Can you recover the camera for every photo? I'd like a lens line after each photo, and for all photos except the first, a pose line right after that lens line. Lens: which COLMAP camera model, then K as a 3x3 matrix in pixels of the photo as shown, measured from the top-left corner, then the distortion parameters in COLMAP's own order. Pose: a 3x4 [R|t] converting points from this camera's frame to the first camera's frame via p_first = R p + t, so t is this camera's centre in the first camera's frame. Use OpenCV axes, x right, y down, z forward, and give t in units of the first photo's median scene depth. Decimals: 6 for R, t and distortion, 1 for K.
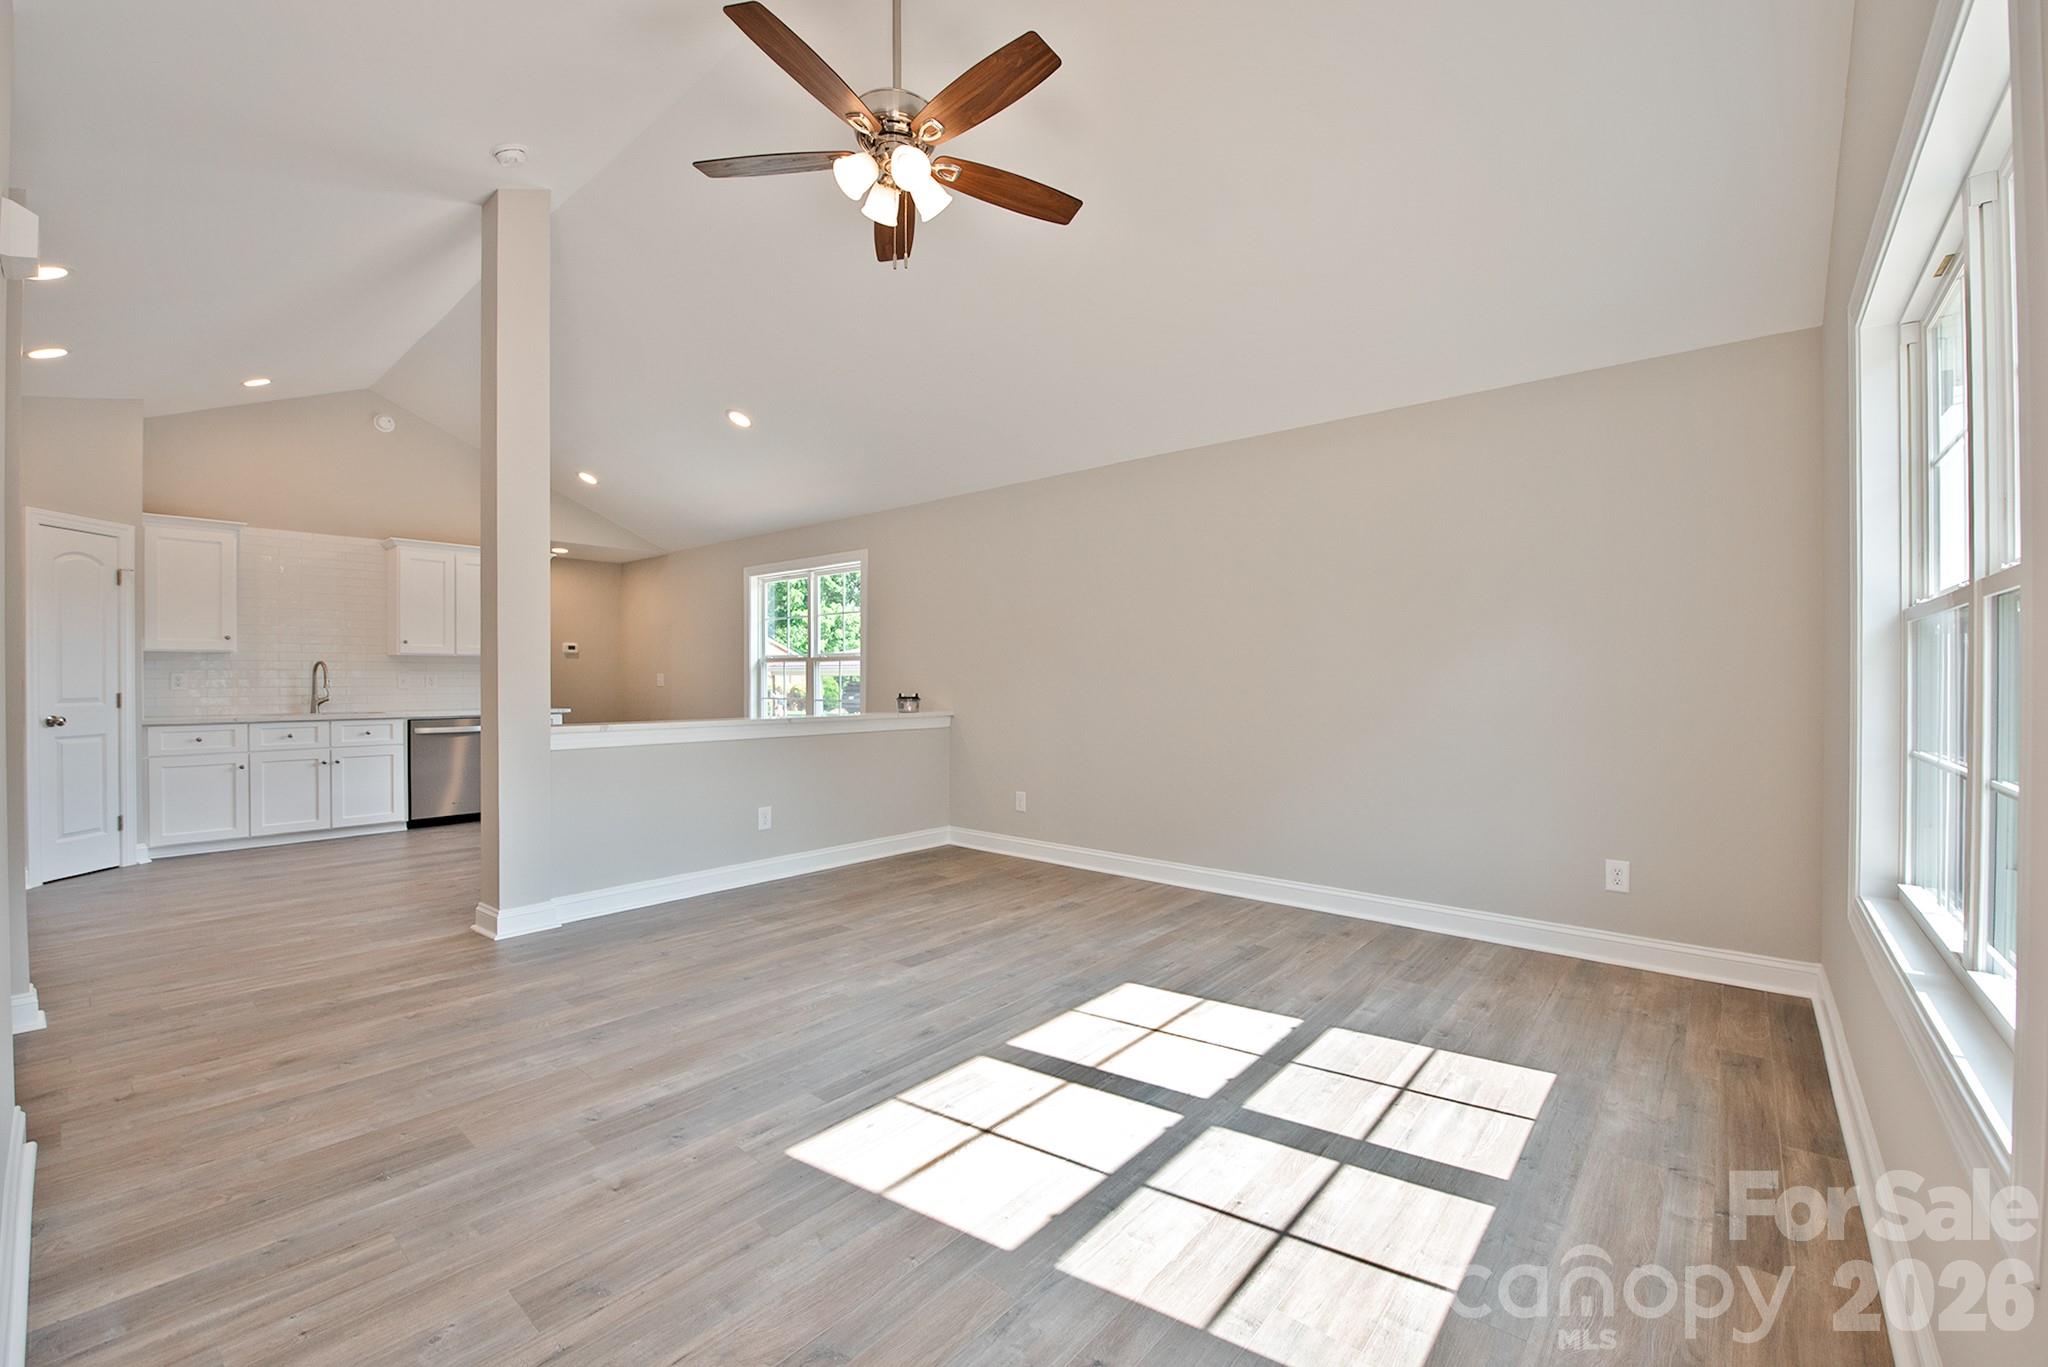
lens RADIAL K [[850.6, 0, 1032.9], [0, 850.6, 681.2], [0, 0, 1]] dist [-0.000606, -0.011844]
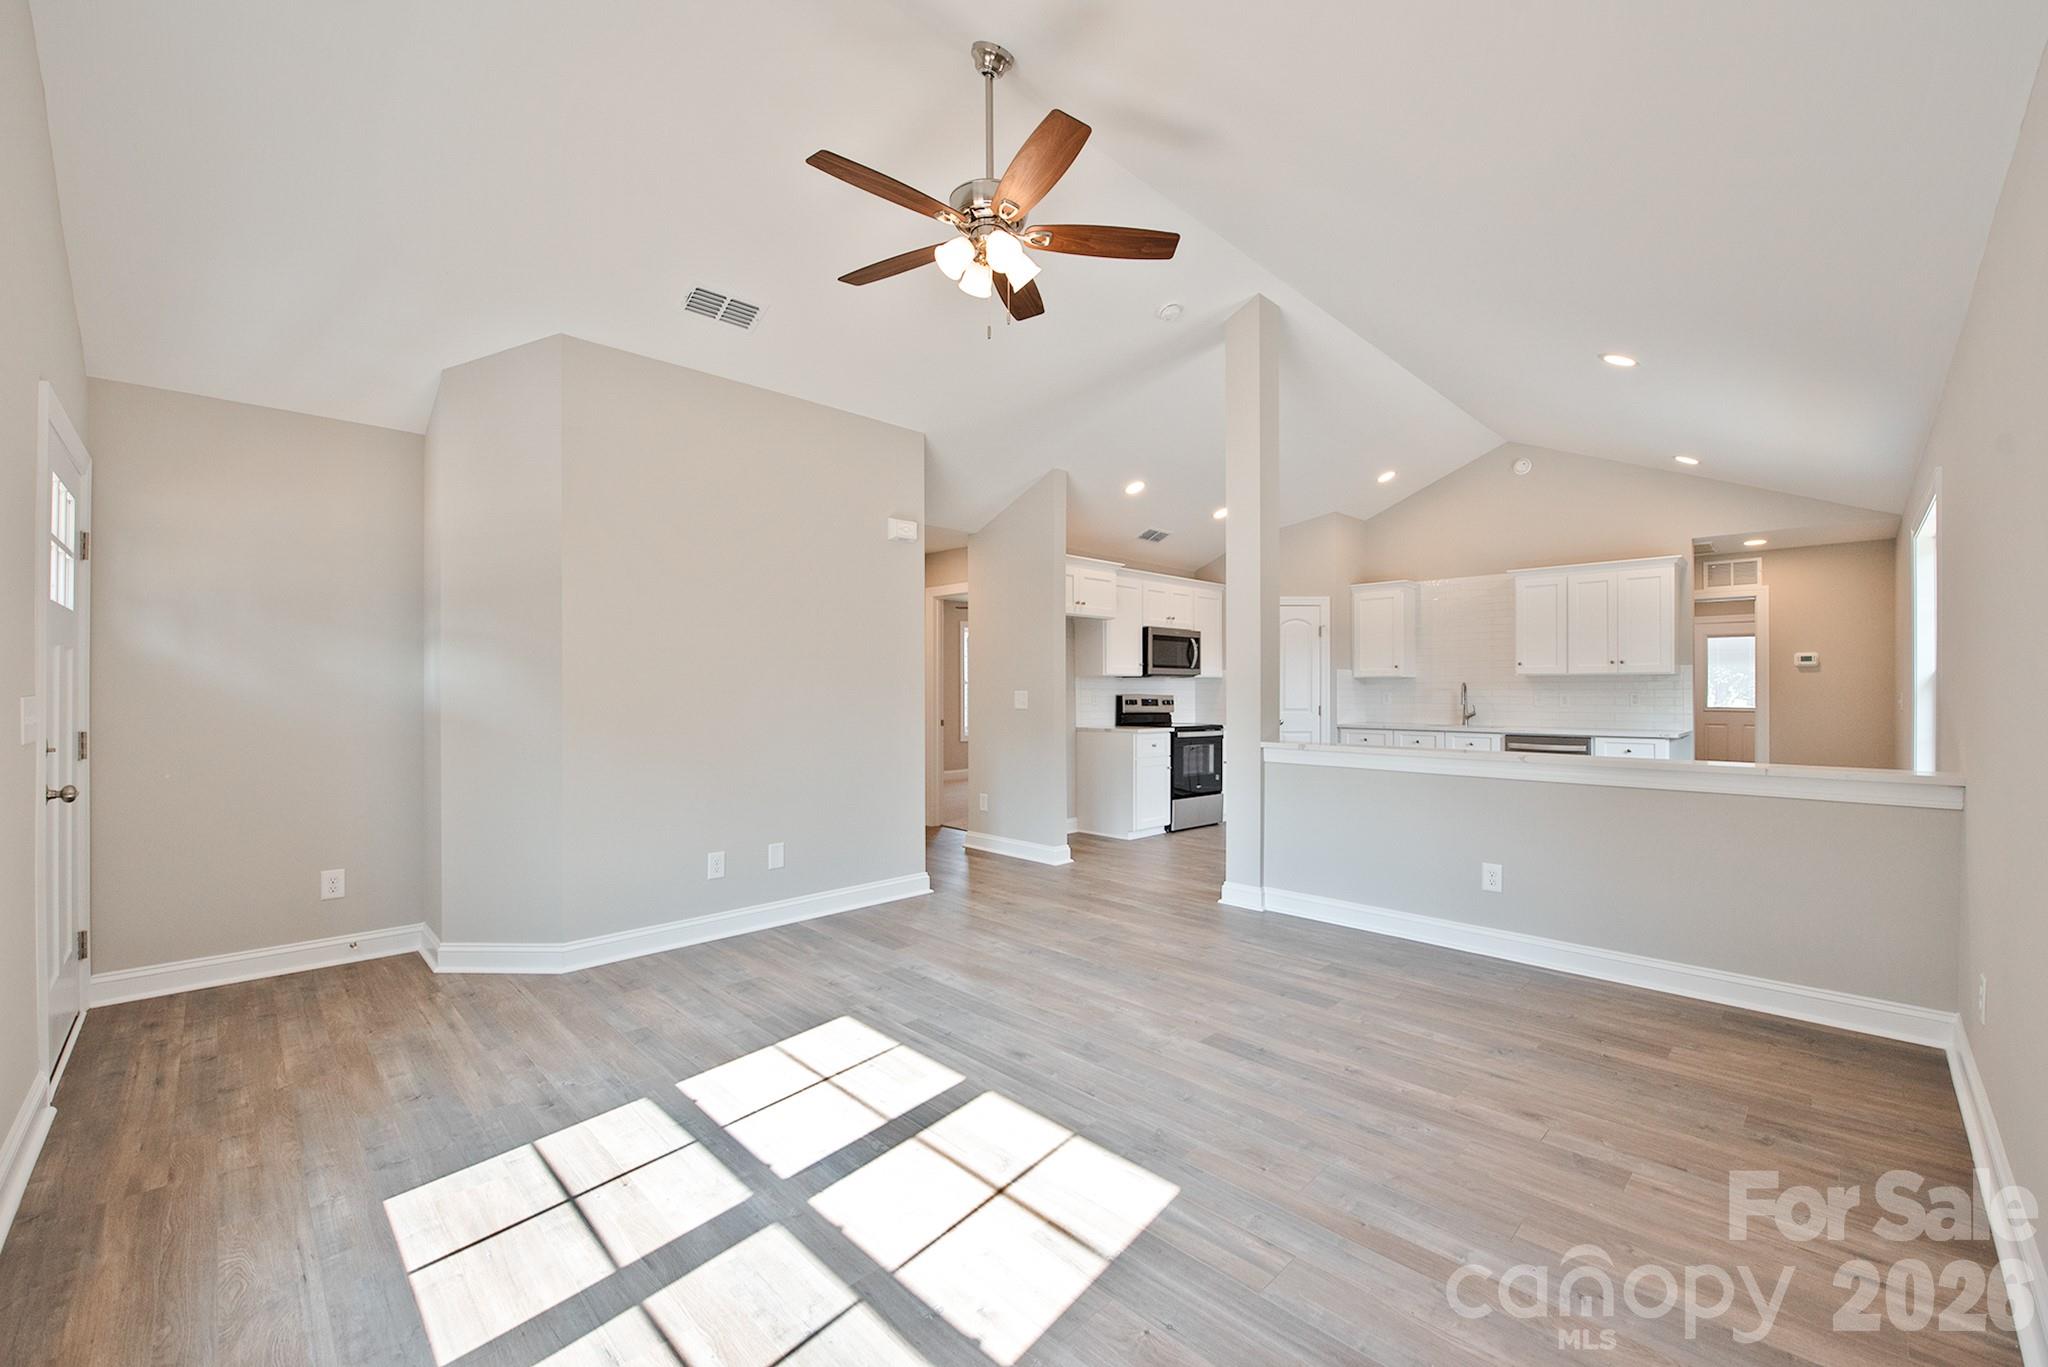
lens RADIAL K [[821.3, 0, 1030.6], [0, 821.3, 687.9], [0, 0, 1]] dist [-0.013168, -0.000359]
pose [[-0.091509, -0.002364, -0.995801, 0.633809], [-0.003978, 0.999990, -0.002008, -0.018945], [0.995796, 0.003778, -0.091517, 0.816151]]
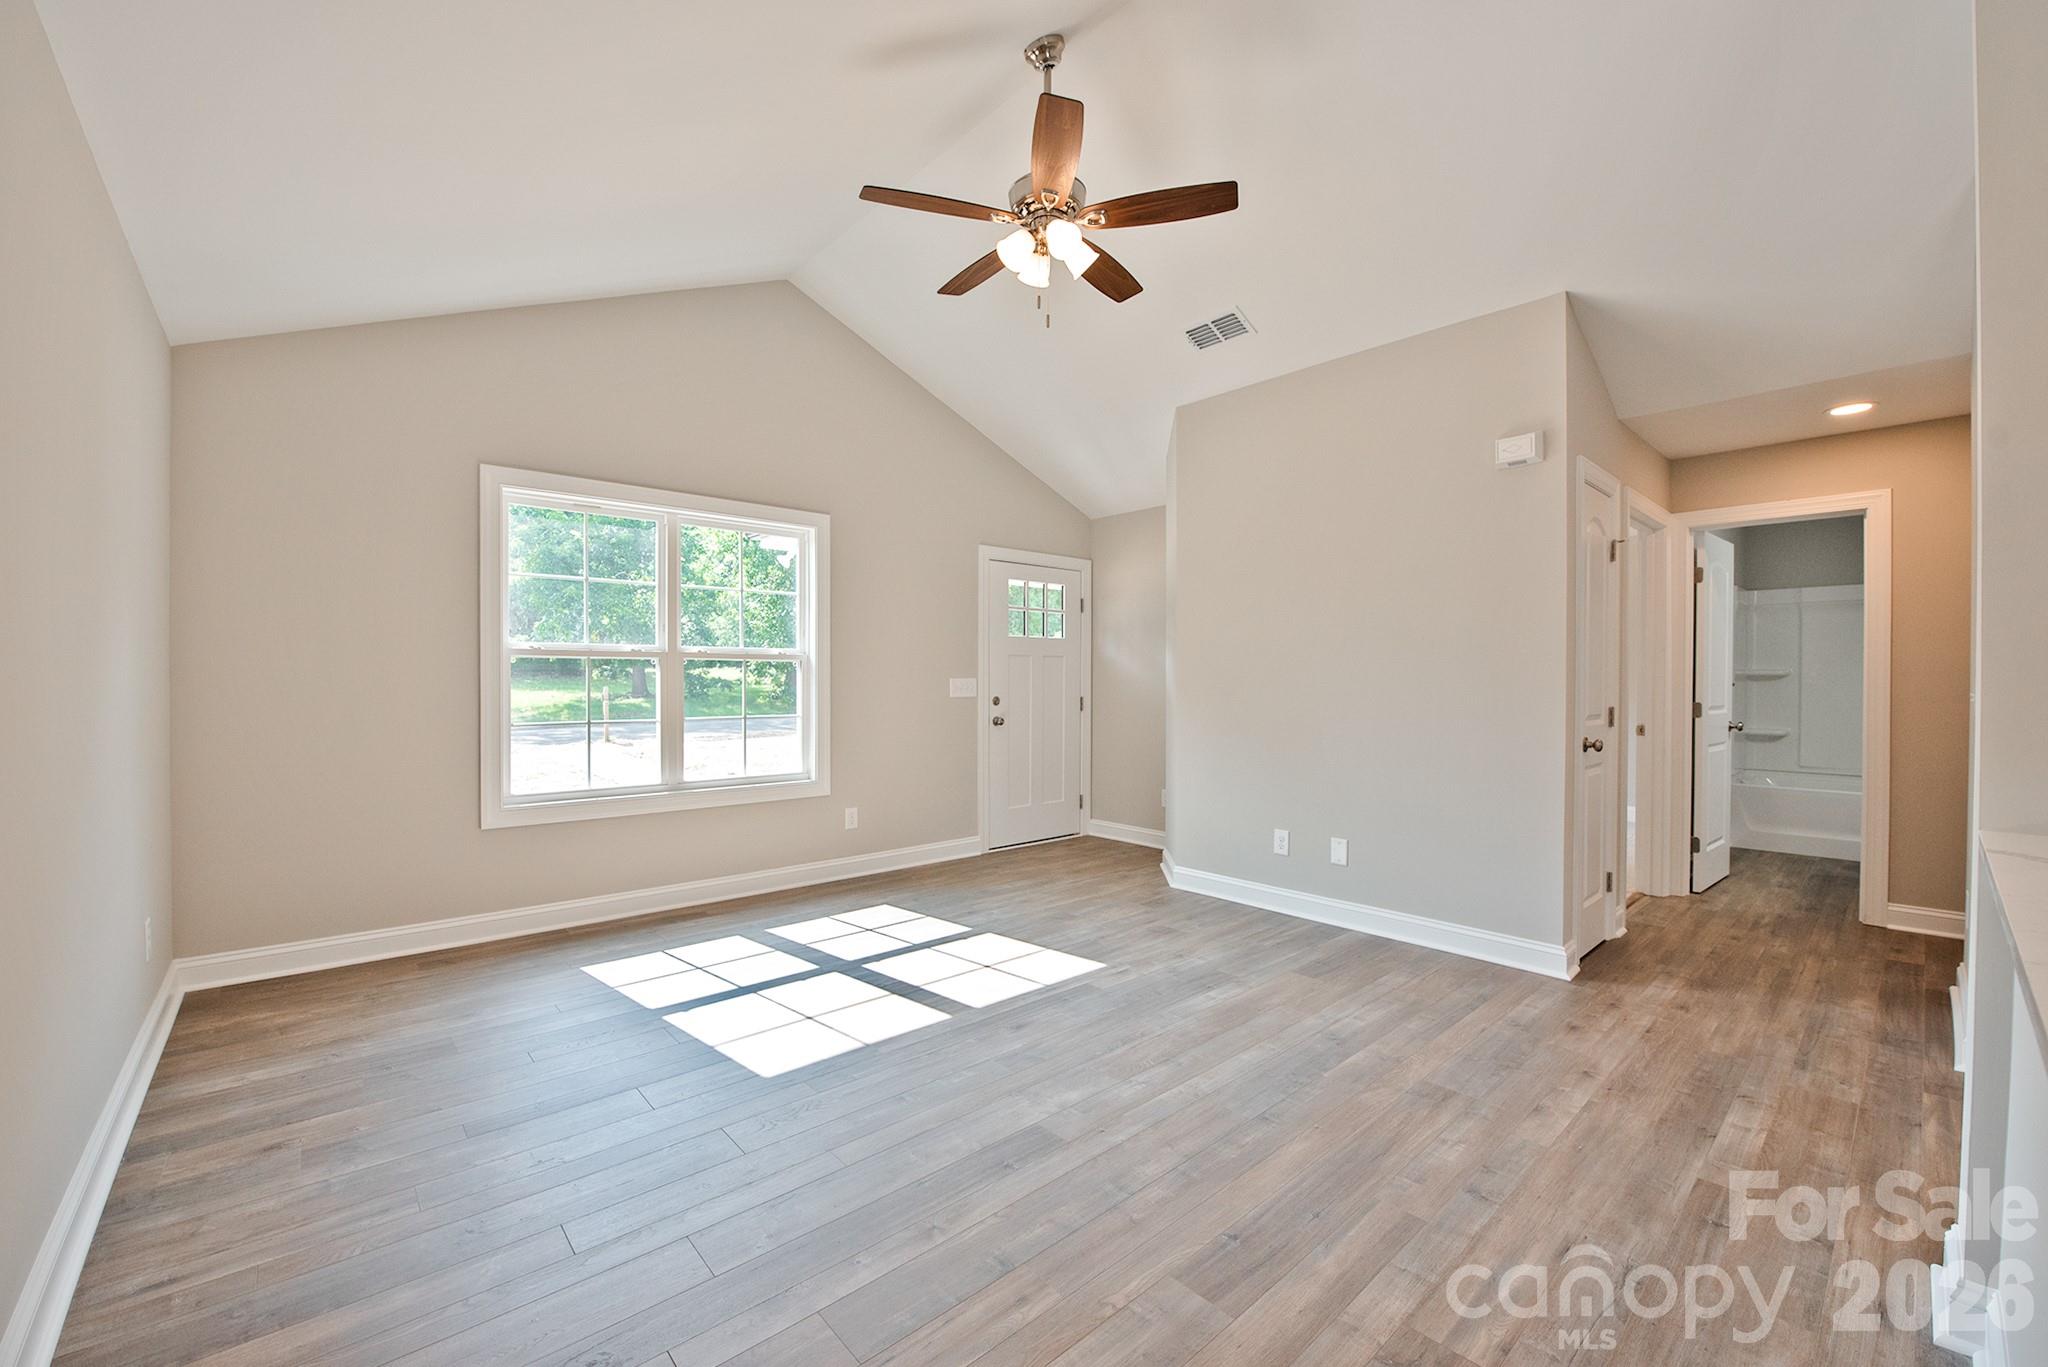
lens RADIAL K [[815.1, 0, 1010.8], [0, 815.1, 689.6], [0, 0, 1]] dist [-0.010964, -0.000259]
pose [[-0.988060, -0.003772, 0.154022, -0.200367], [-0.001339, 0.999873, 0.015899, -0.016122], [-0.154063, 0.015503, -0.987939, 1.476400]]
